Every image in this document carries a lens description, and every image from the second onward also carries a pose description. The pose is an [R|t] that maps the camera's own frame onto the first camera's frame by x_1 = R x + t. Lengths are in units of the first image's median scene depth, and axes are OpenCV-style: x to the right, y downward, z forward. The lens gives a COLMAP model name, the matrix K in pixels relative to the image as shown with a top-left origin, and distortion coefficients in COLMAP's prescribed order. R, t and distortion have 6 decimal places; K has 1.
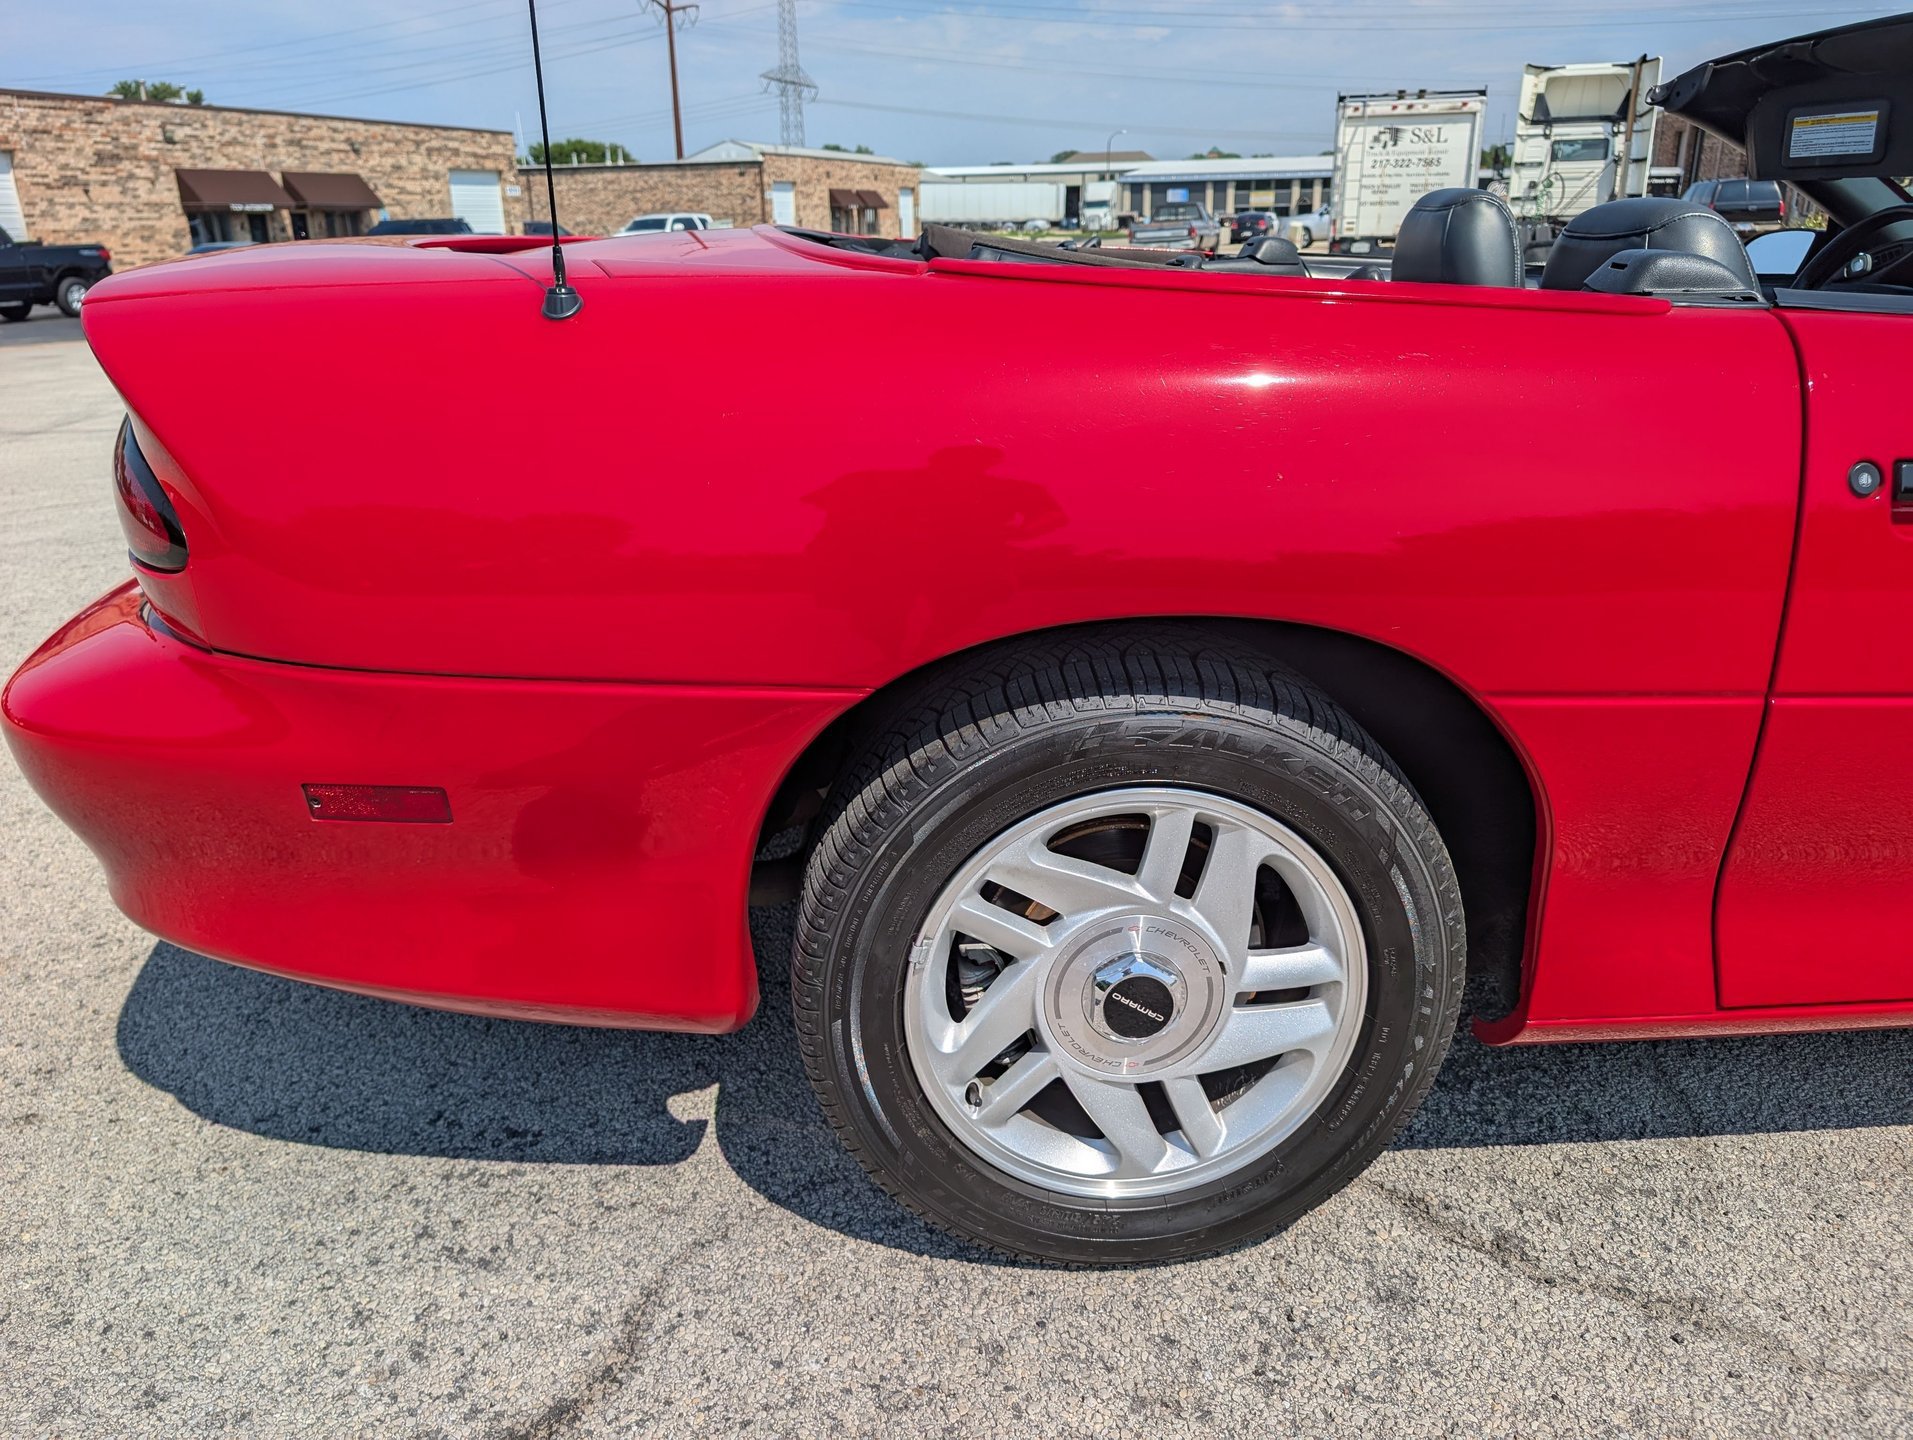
lens RADIAL K [[1394.2, 0, 934.1], [0, 1394.2, 719.1], [0, 0, 1]] dist [0.010935, -0.012279]
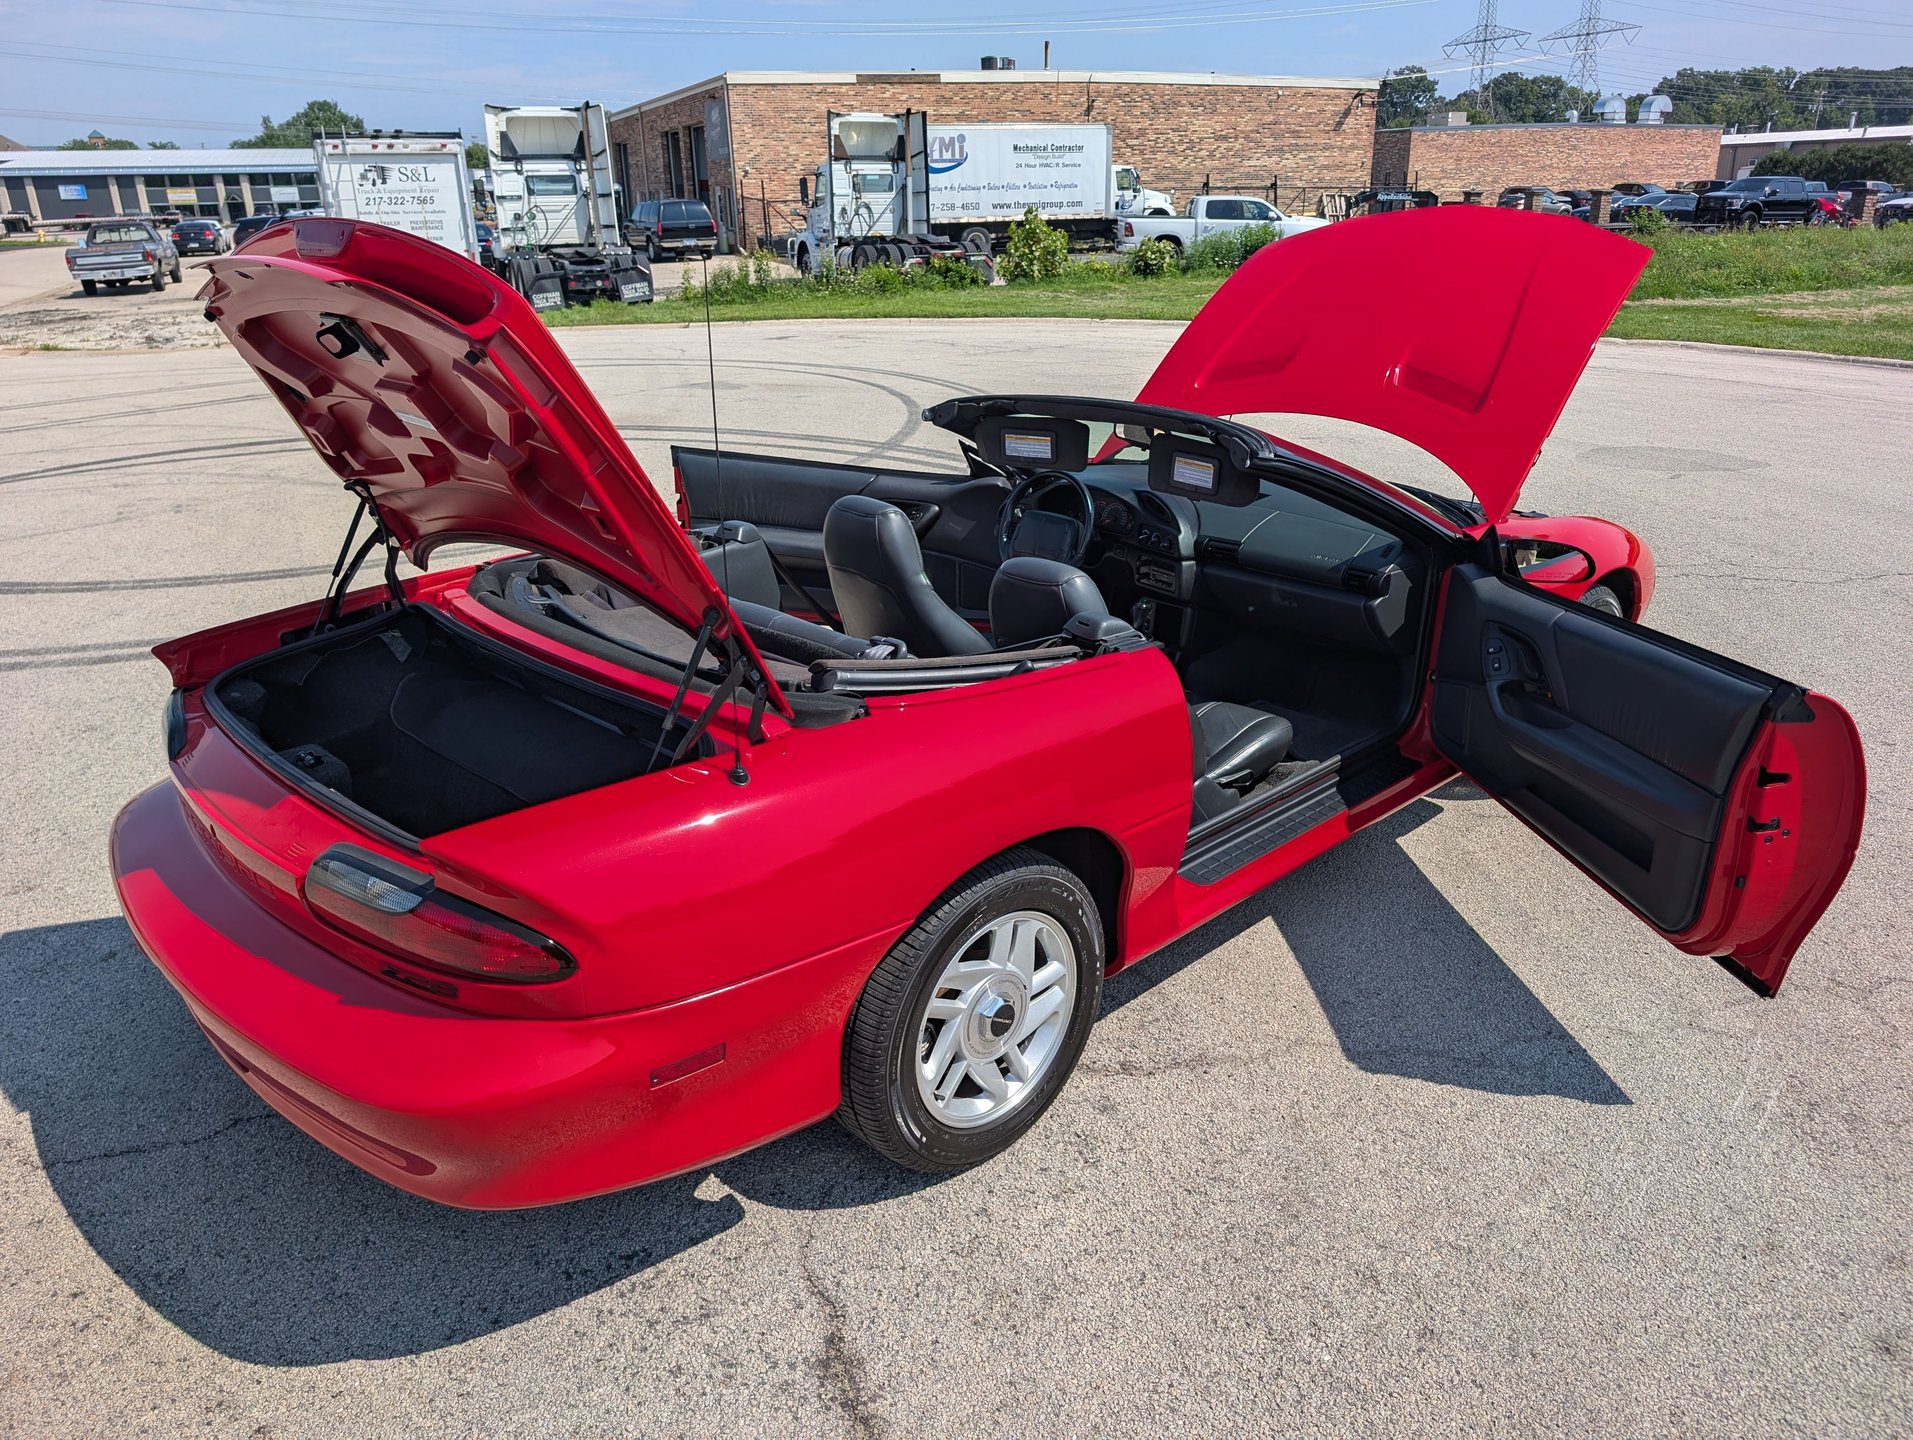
lens RADIAL K [[1397.9, 0, 973.5], [0, 1397.9, 717.4], [0, 0, 1]] dist [0.018918, -0.002408]
pose [[0.755578, -0.231934, 0.612624, -0.045183], [0.227776, 0.969885, 0.086263, -0.017843], [-0.614182, 0.074363, 0.785653, -0.026906]]
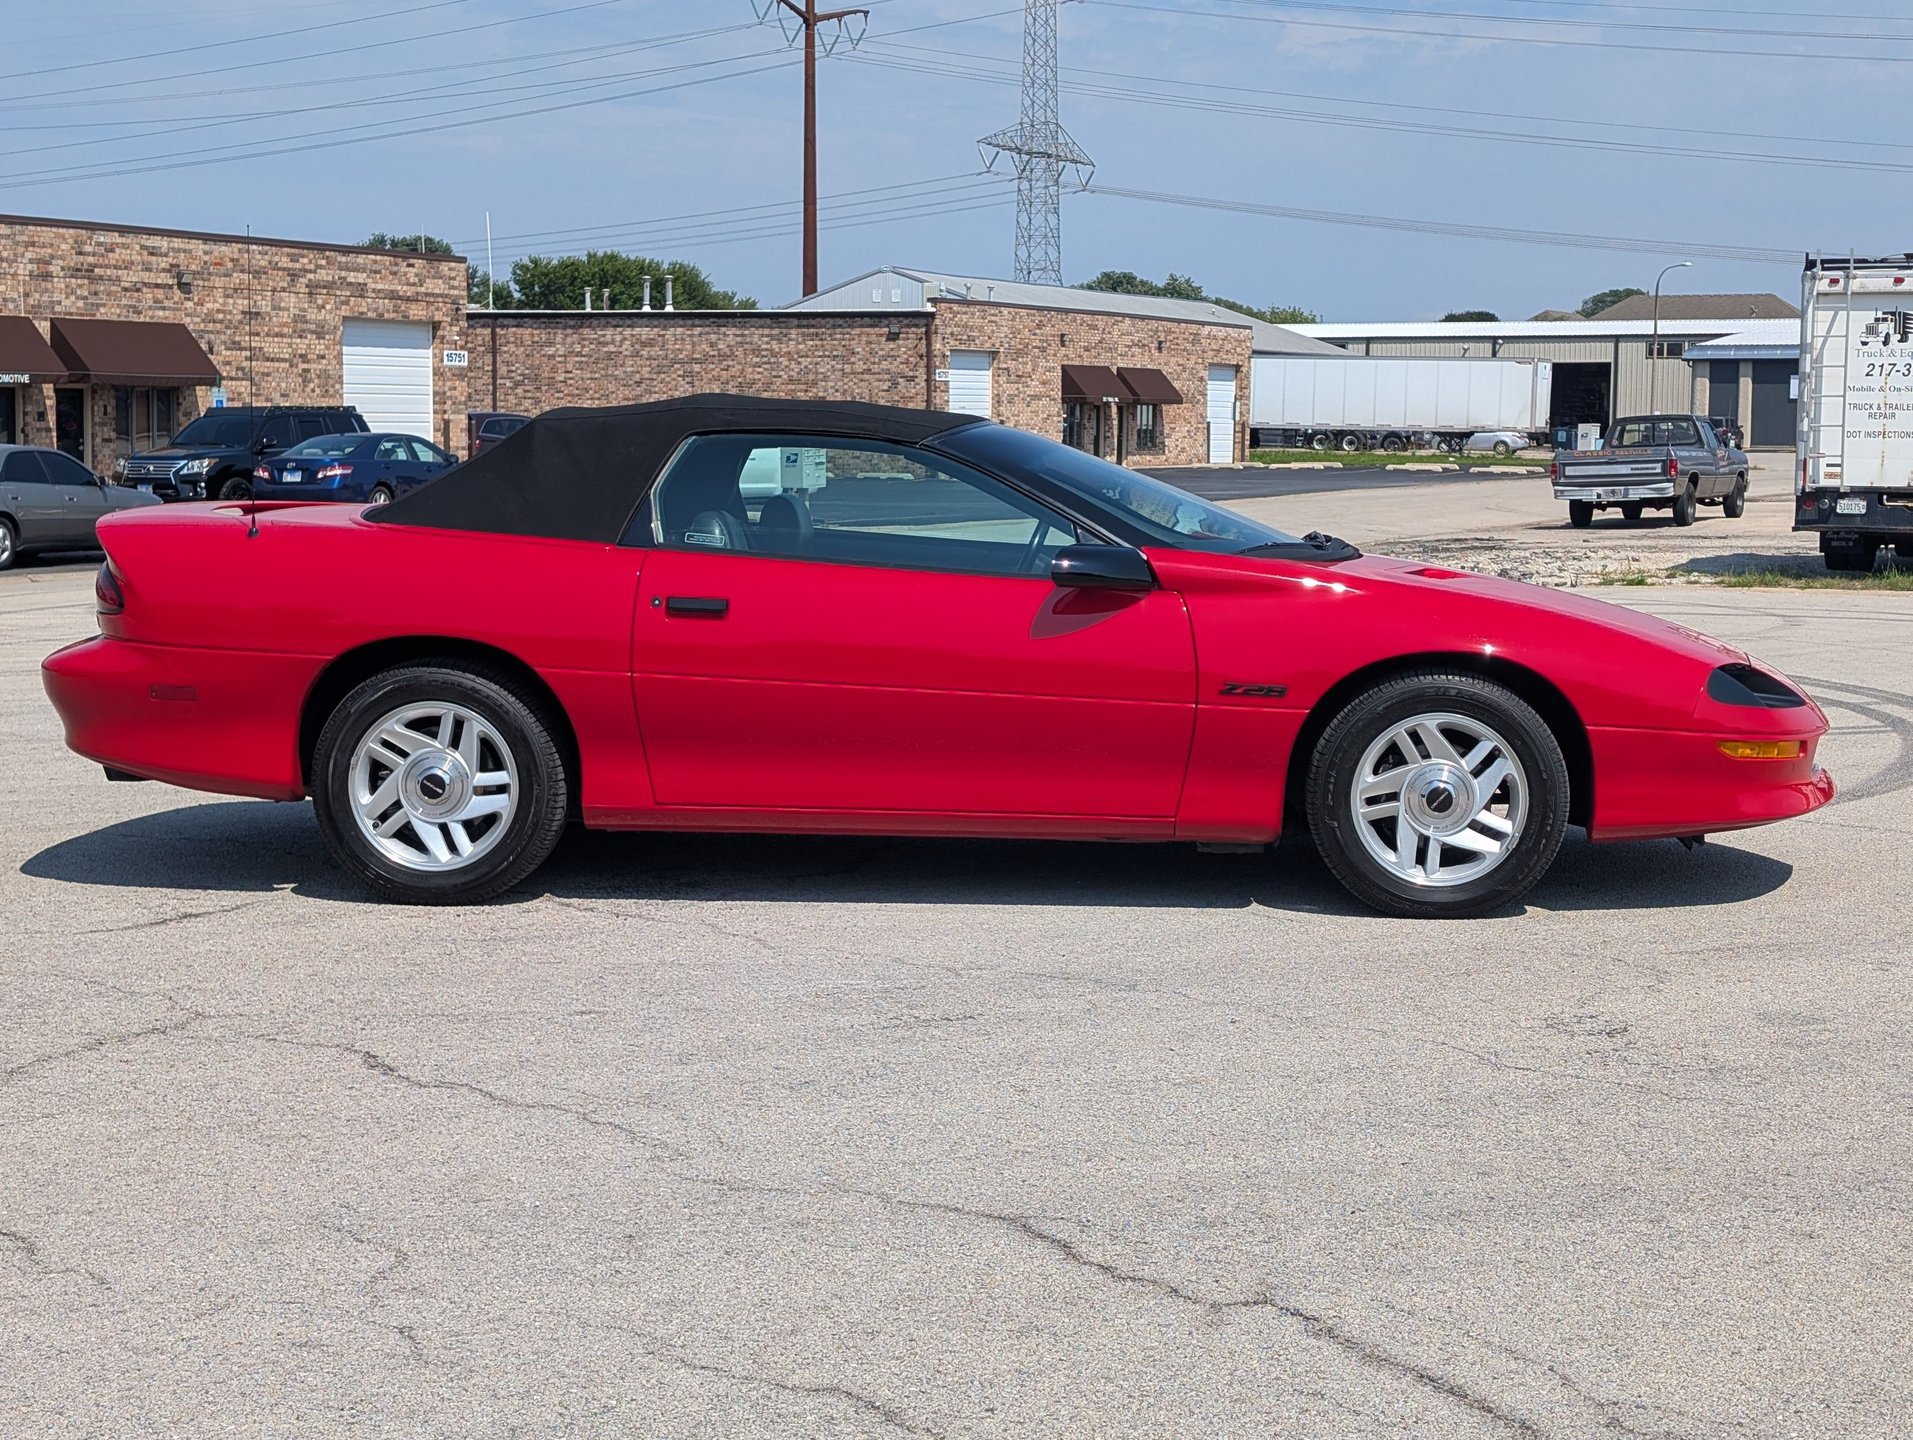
lens RADIAL K [[3214.2, 0, 968.1], [0, 3214.2, 716.7], [0, 0, 1]] dist [0.267313, -1.165983]
pose [[0.991237, 0.038964, -0.126217, 0.087516], [-0.068847, 0.967853, -0.241909, 0.069351], [0.112733, 0.248479, 0.962055, -0.224919]]
